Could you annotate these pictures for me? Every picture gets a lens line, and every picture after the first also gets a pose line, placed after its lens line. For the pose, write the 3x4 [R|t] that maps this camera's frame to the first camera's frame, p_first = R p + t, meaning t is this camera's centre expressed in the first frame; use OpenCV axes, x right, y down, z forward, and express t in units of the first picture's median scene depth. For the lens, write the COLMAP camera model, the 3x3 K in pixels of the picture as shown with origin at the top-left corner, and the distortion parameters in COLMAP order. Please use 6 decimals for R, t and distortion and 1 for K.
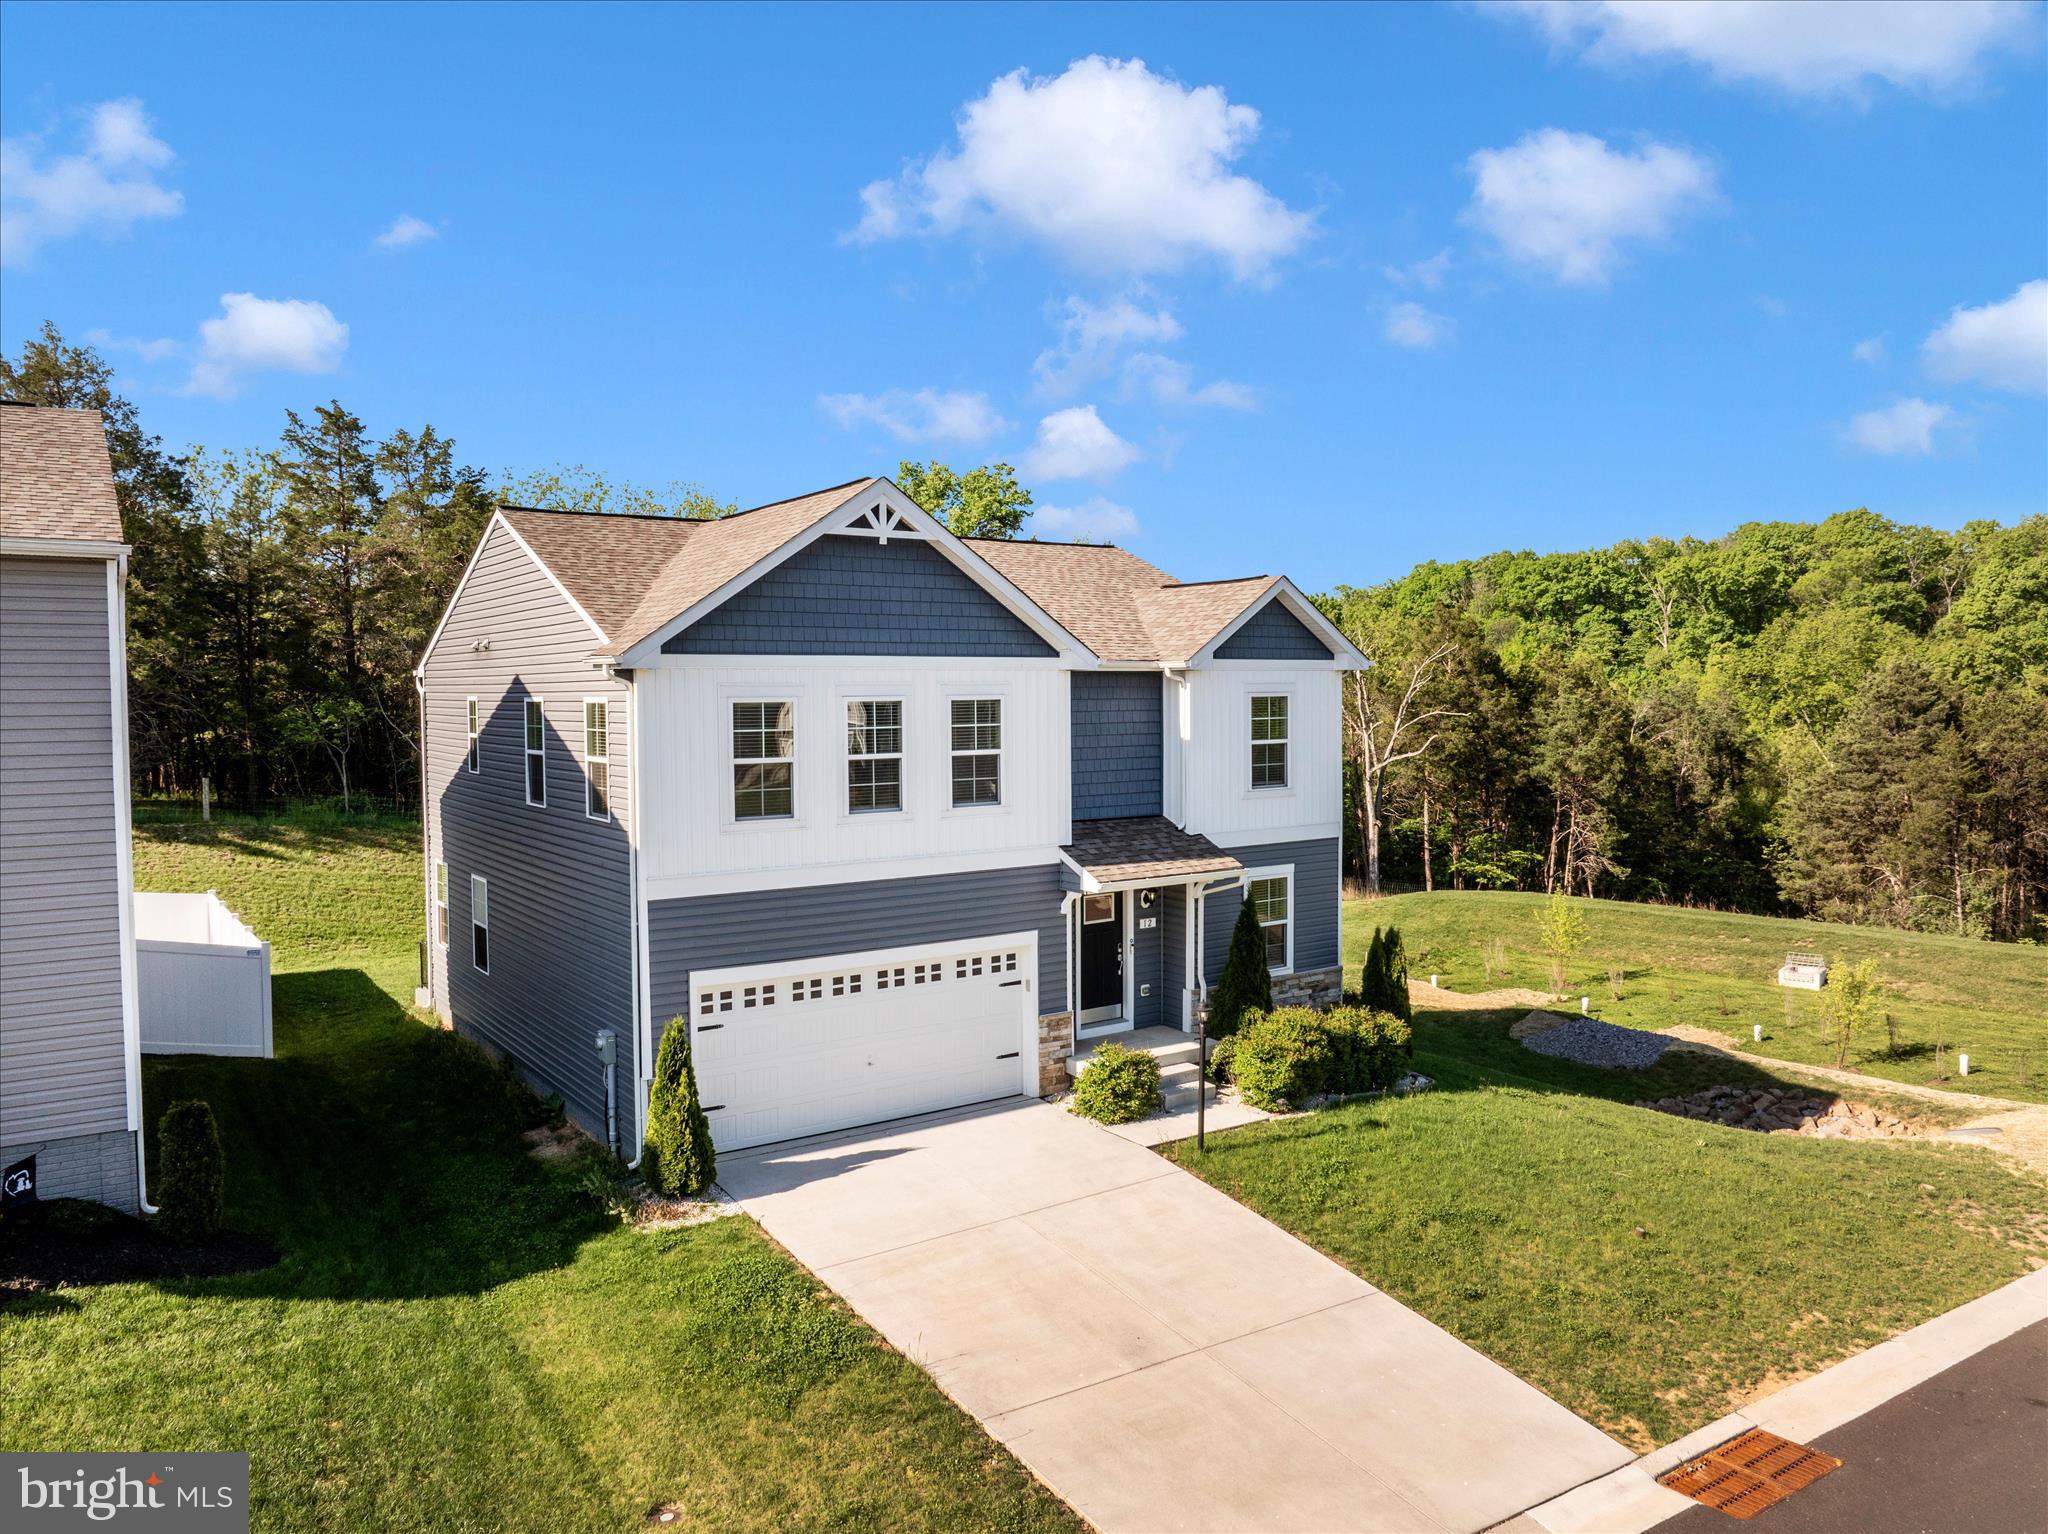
lens RADIAL K [[1448.9, 0, 1040.3], [0, 1448.9, 755.2], [0, 0, 1]] dist [-0.044280, 0.010985]
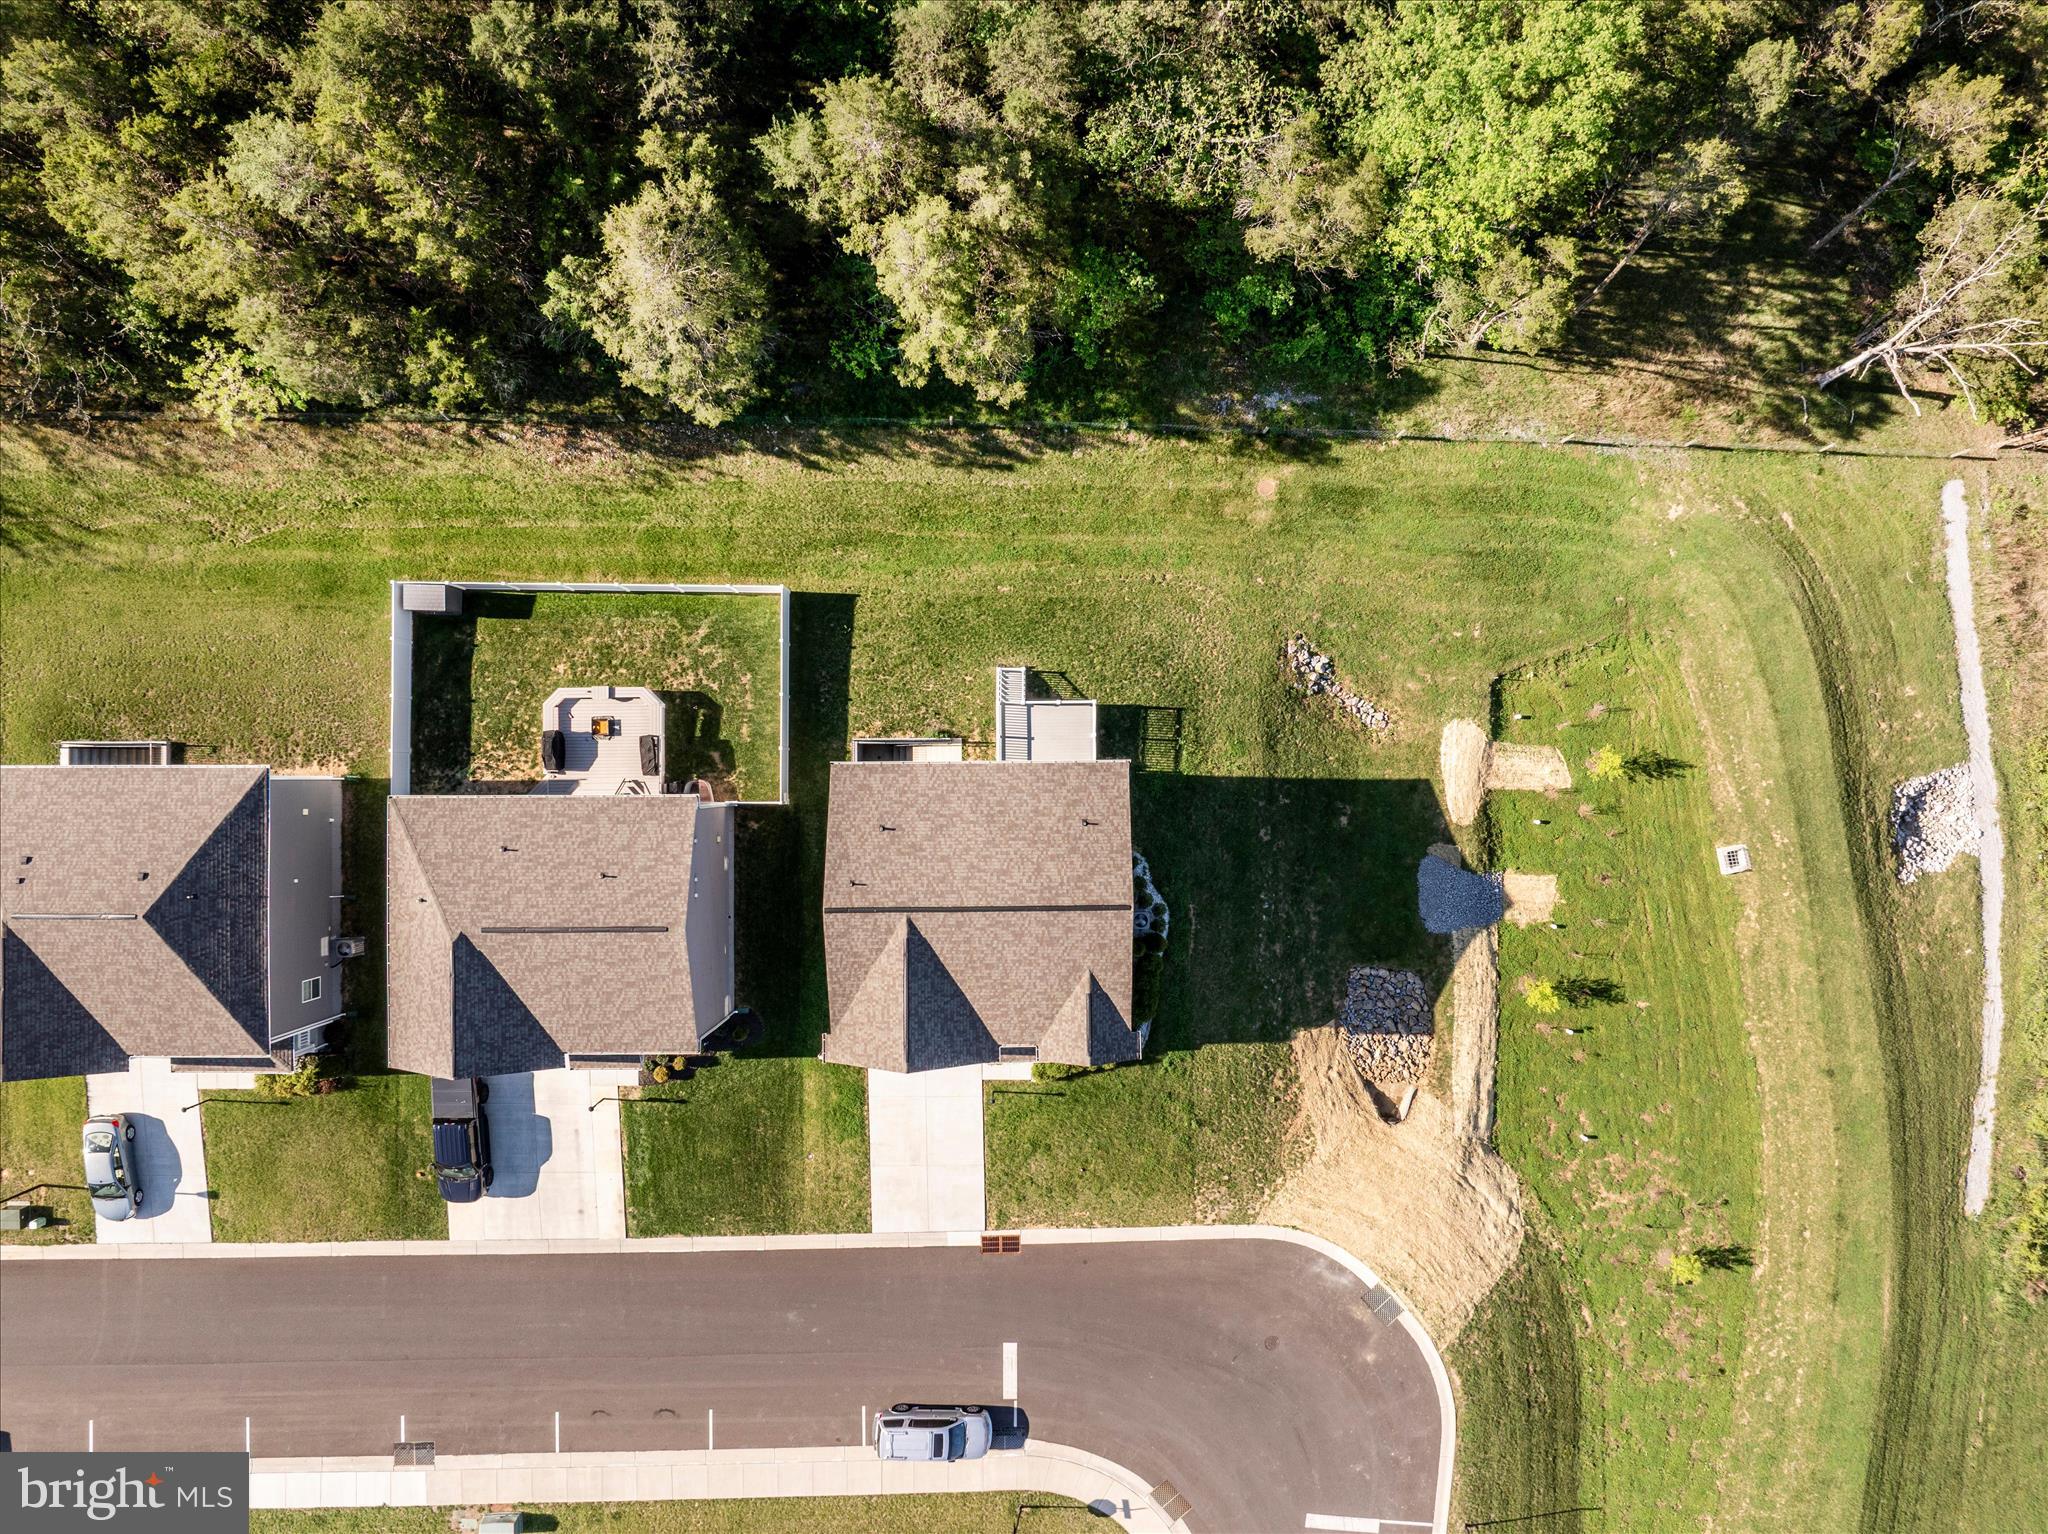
lens RADIAL K [[1448.9, 0, 1029.2], [0, 1448.9, 761.5], [0, 0, 1]] dist [-0.044280, 0.010985]
pose [[0.821222, 0.570566, -0.006976, -0.222374], [-0.025866, 0.049437, 0.998442, -2.920867], [0.570022, -0.819762, 0.055357, 1.360374]]
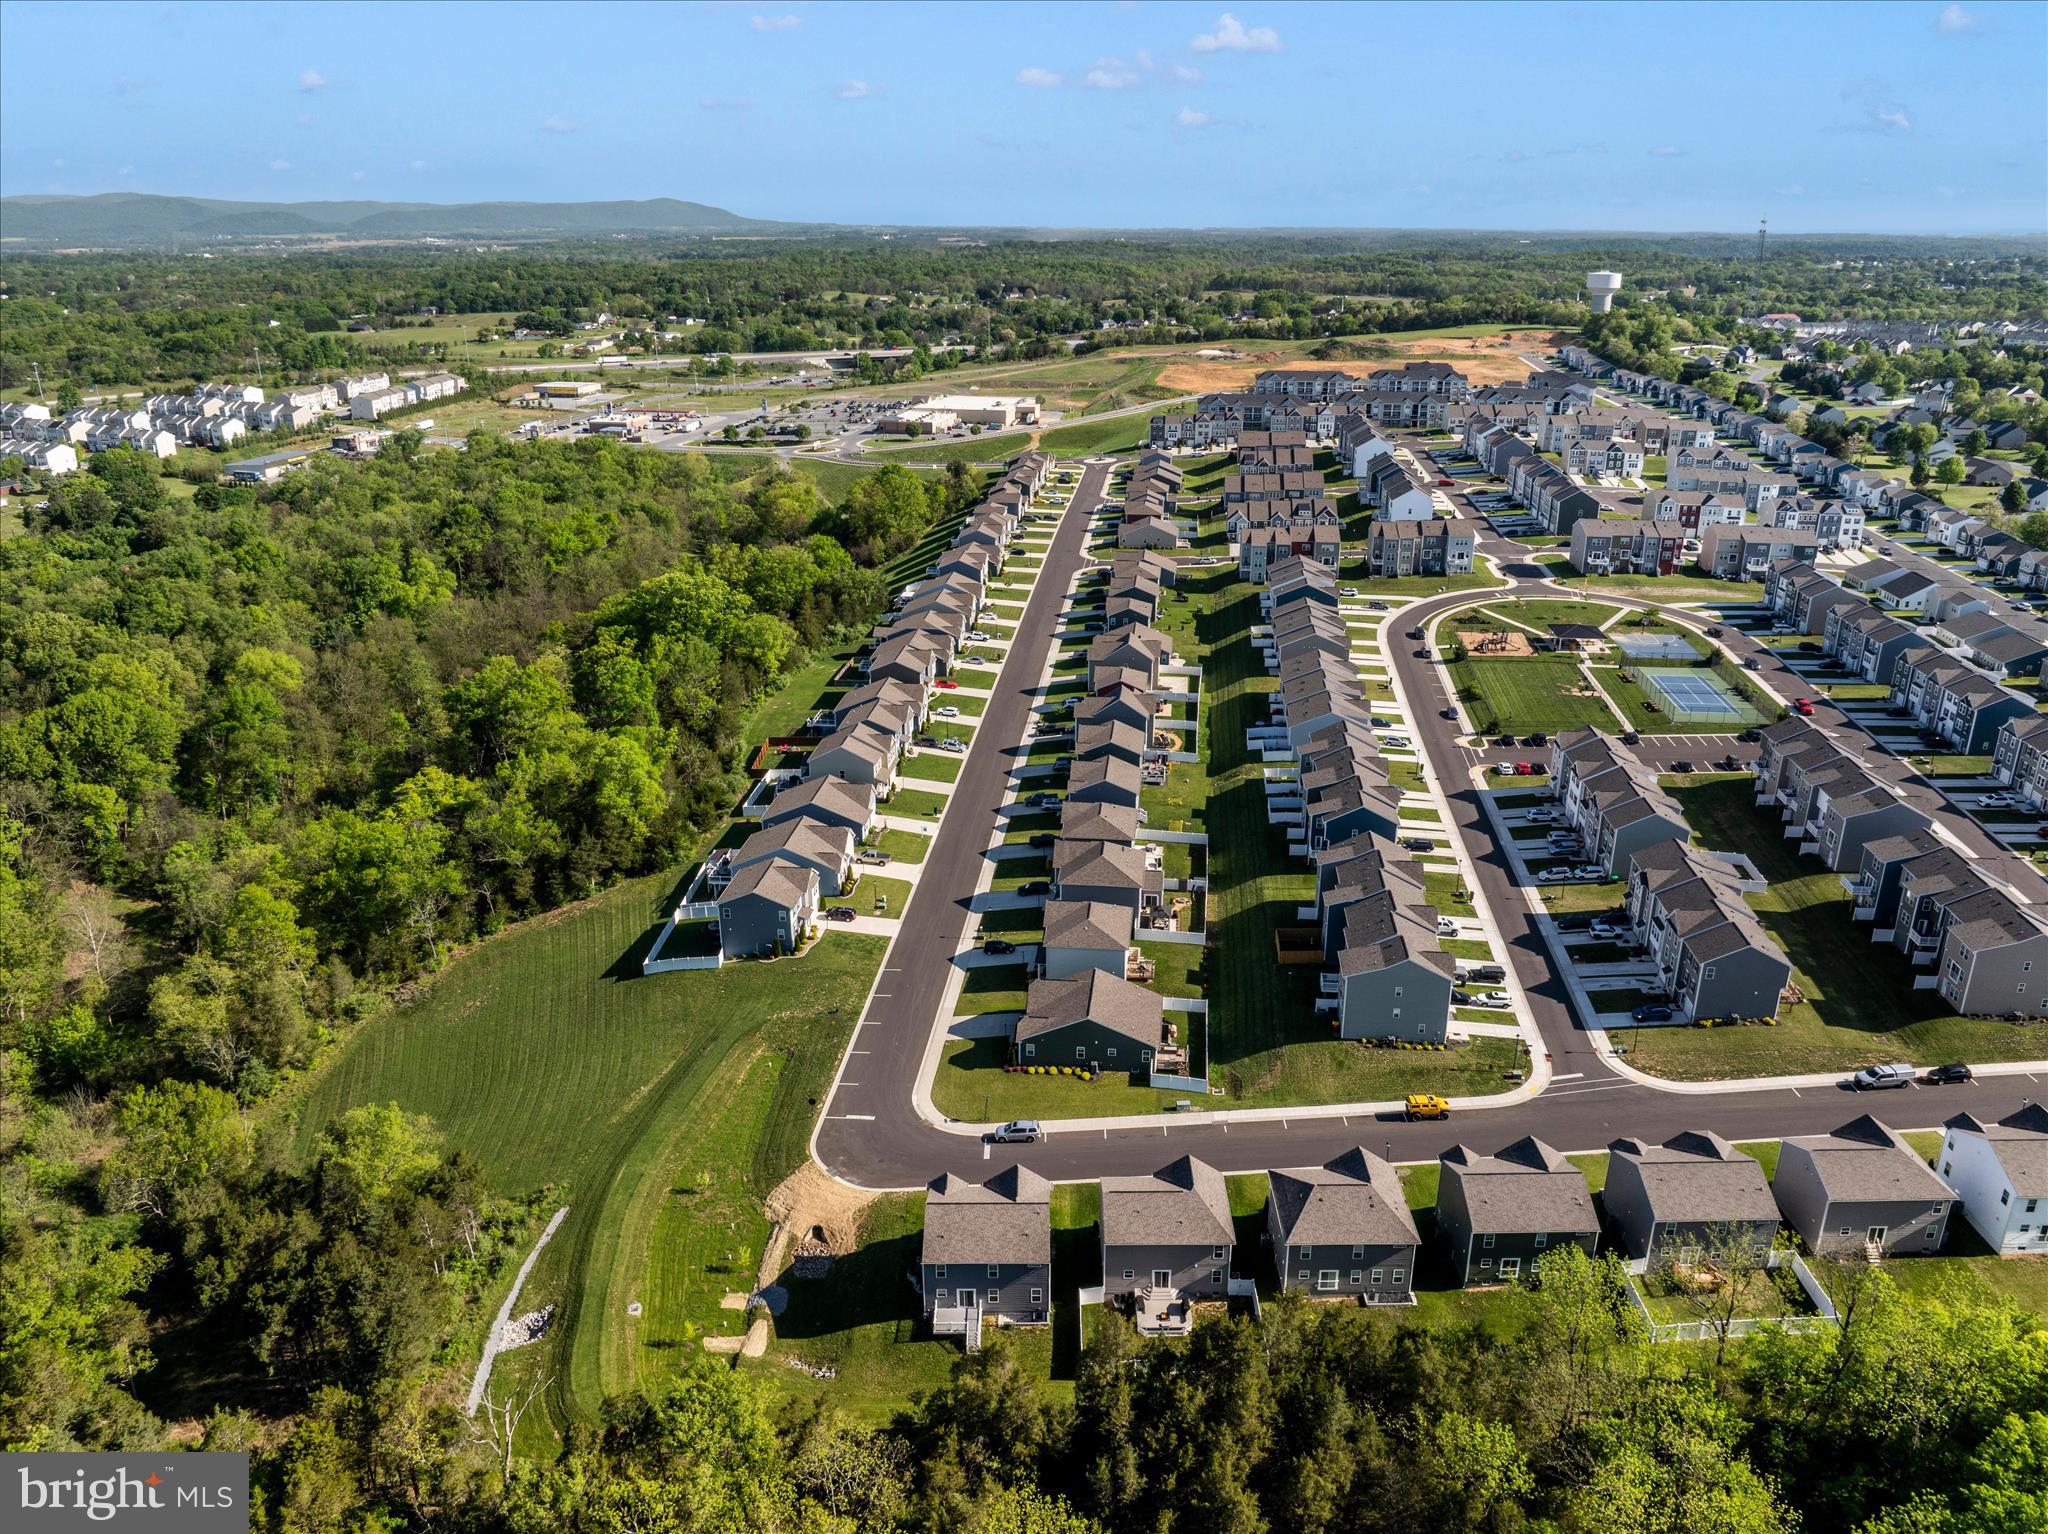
lens RADIAL K [[1448.9, 0, 1039.3], [0, 1448.9, 767.8], [0, 0, 1]] dist [-0.044280, 0.010985]
pose [[-0.818455, -0.201688, 0.538009, -3.593678], [0.028687, 0.920854, 0.388850, -4.708663], [-0.573854, 0.333690, -0.747892, 5.481112]]
